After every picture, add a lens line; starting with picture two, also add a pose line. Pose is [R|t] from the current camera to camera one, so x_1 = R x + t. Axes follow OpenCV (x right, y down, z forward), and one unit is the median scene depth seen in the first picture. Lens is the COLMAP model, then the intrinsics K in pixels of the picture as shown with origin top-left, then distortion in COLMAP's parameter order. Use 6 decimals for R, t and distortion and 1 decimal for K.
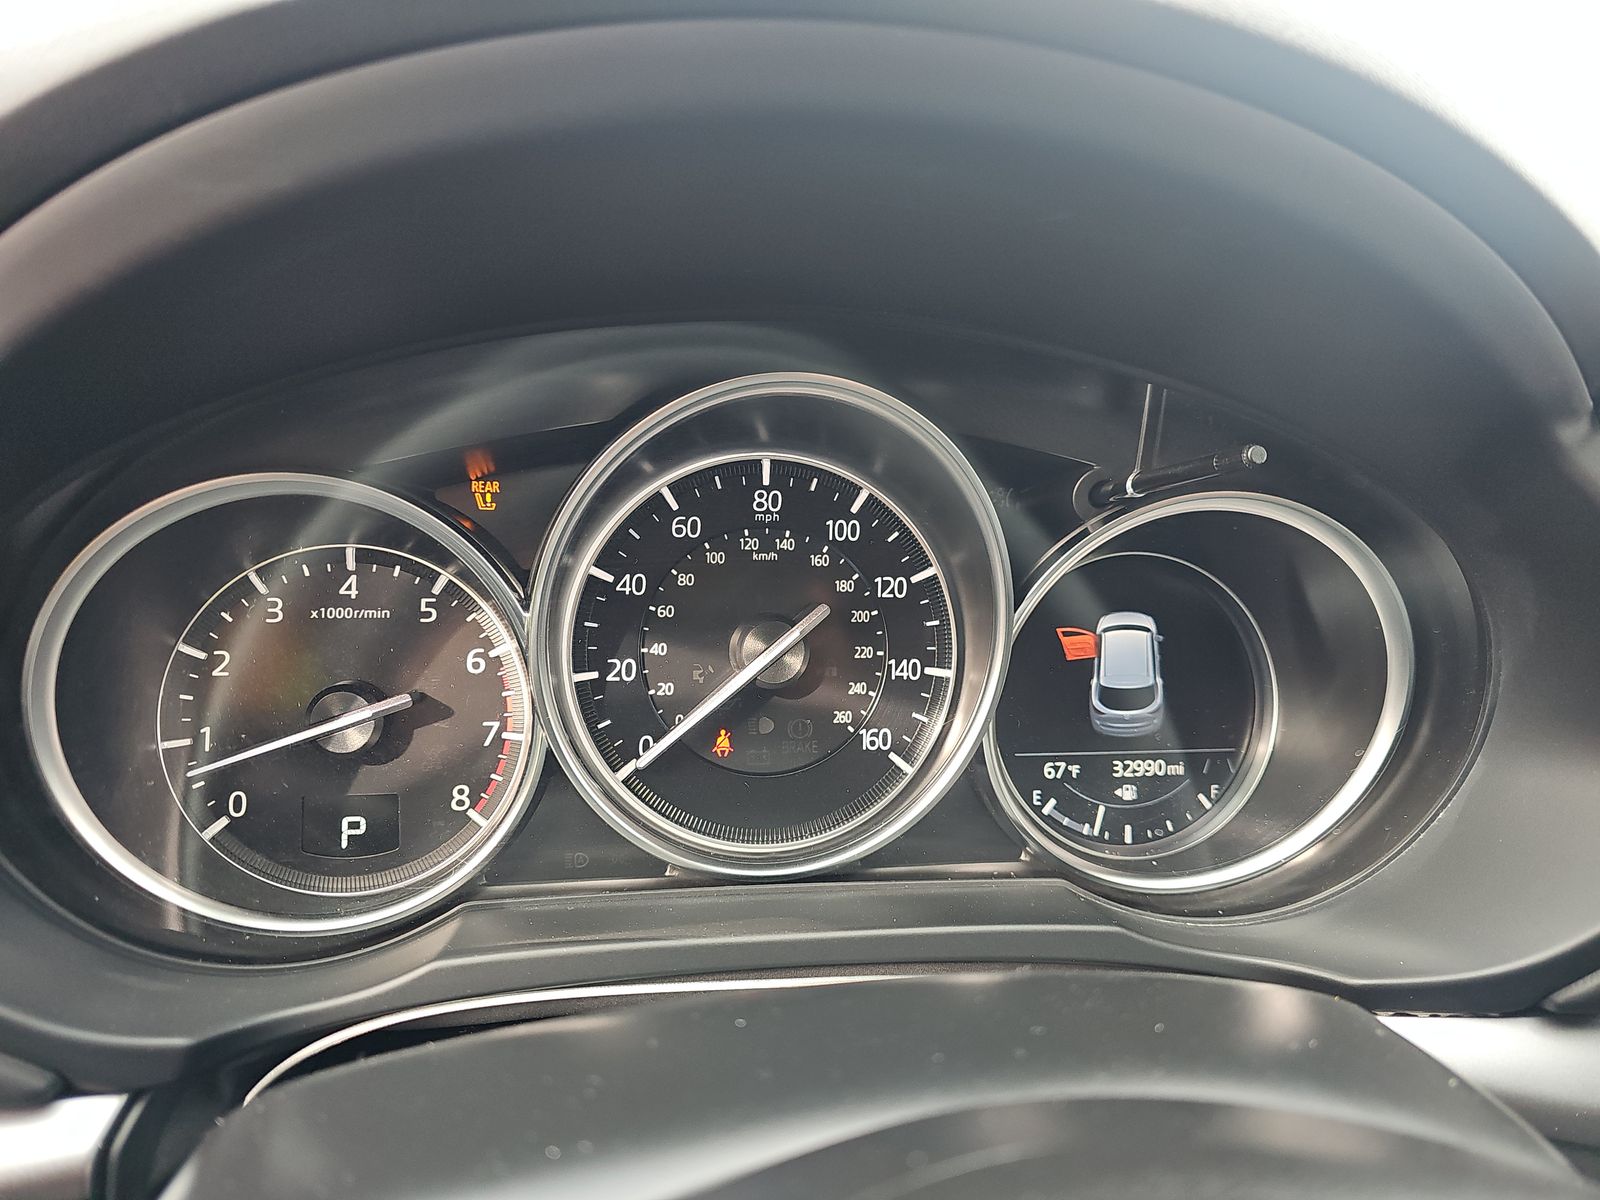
lens RADIAL K [[1058.2, 0, 800.0], [0, 1058.2, 600.0], [0, 0, 1]] dist [0.033202, -0.042123]
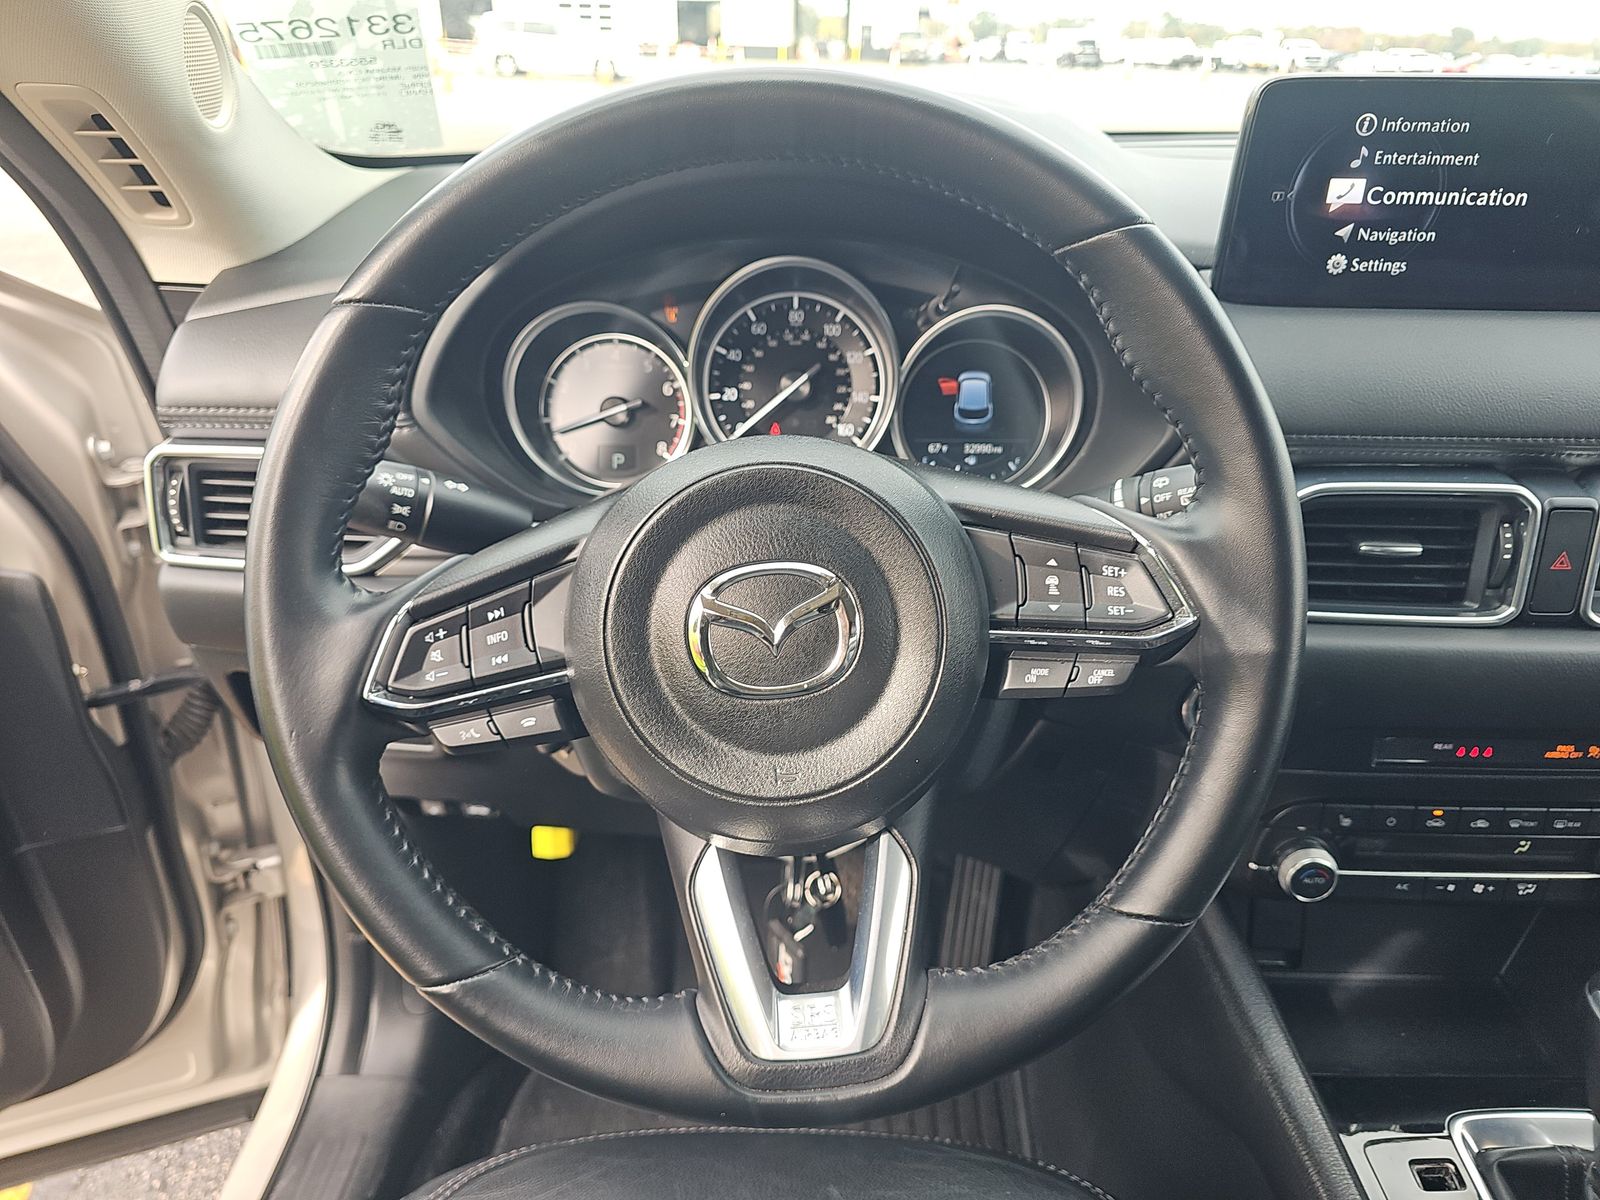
lens RADIAL K [[1058.2, 0, 800.0], [0, 1058.2, 600.0], [0, 0, 1]] dist [0.033202, -0.042123]
pose [[0.985068, 0.037807, -0.167963, 0.365167], [-0.010080, 0.986582, 0.162955, 0.126220], [0.171870, -0.158828, 0.972231, -1.206983]]
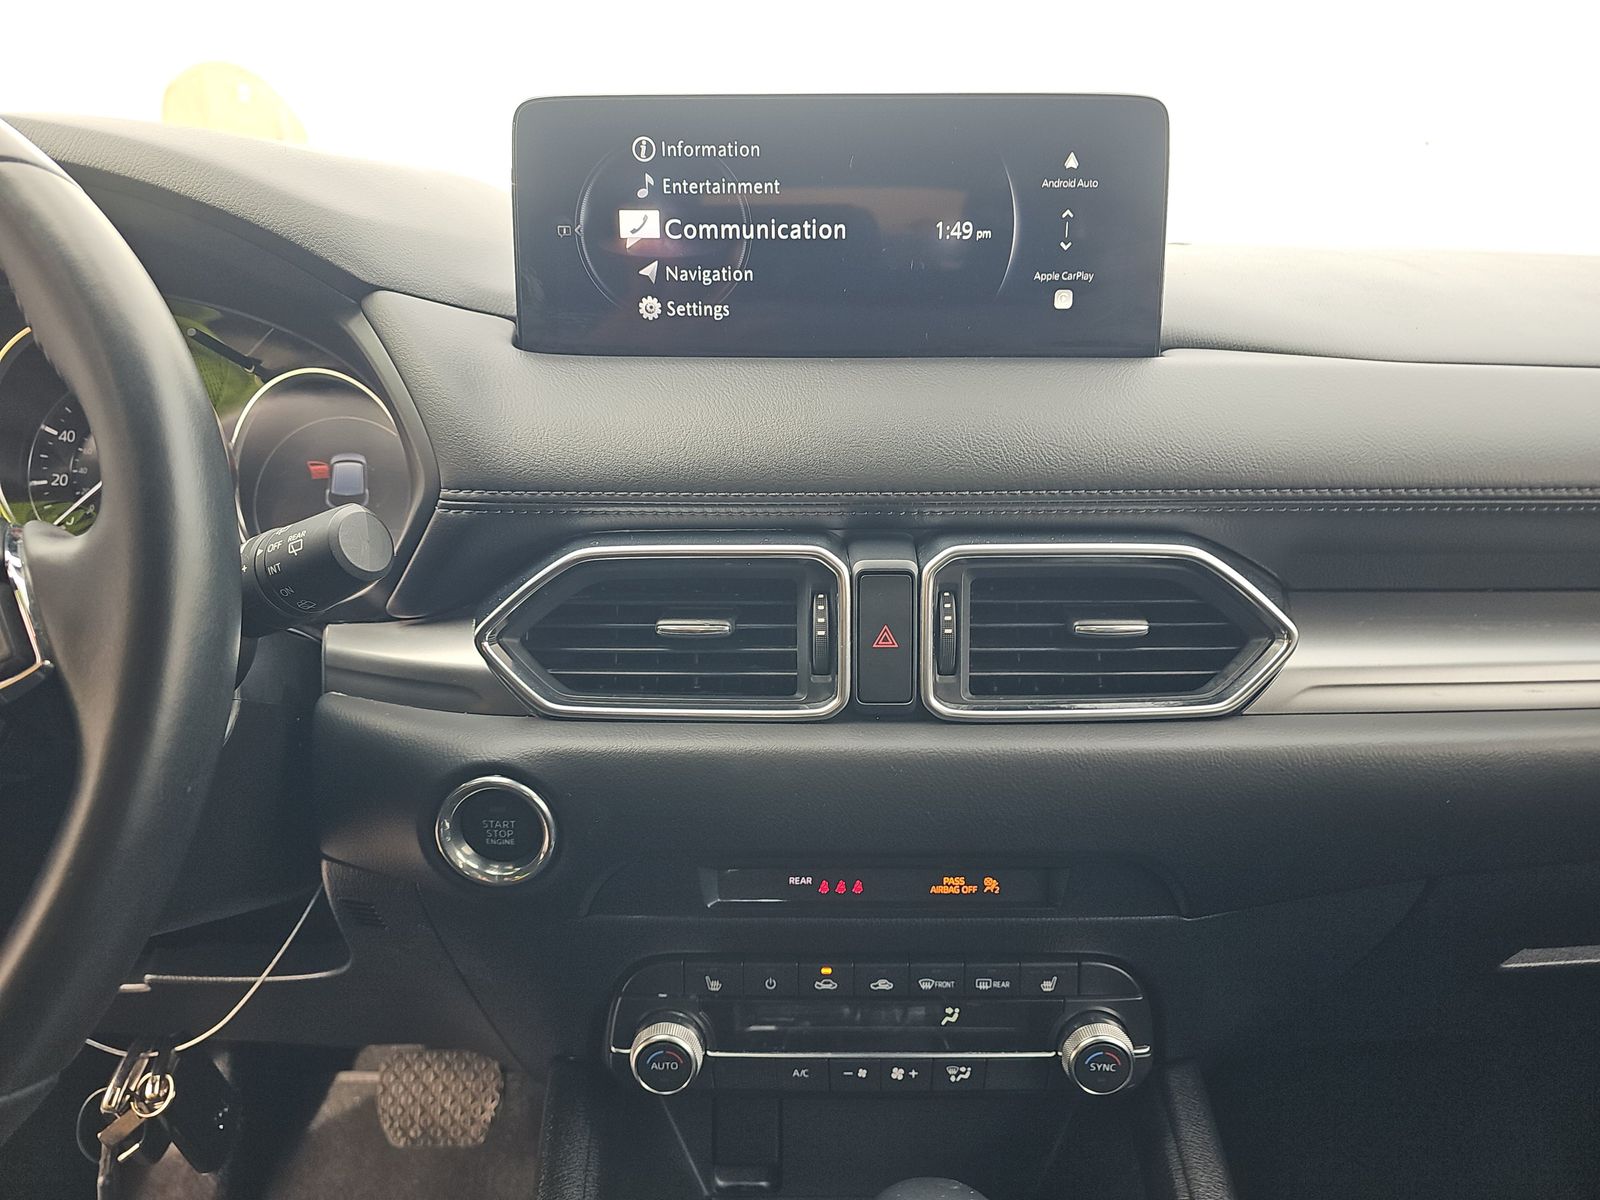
lens RADIAL K [[1058.2, 0, 800.0], [0, 1058.2, 600.0], [0, 0, 1]] dist [0.033202, -0.042123]
pose [[0.988042, -0.003844, -0.154134, 1.429675], [0.000574, 0.999774, -0.021255, 0.319456], [0.154181, 0.020913, 0.987821, -0.688746]]
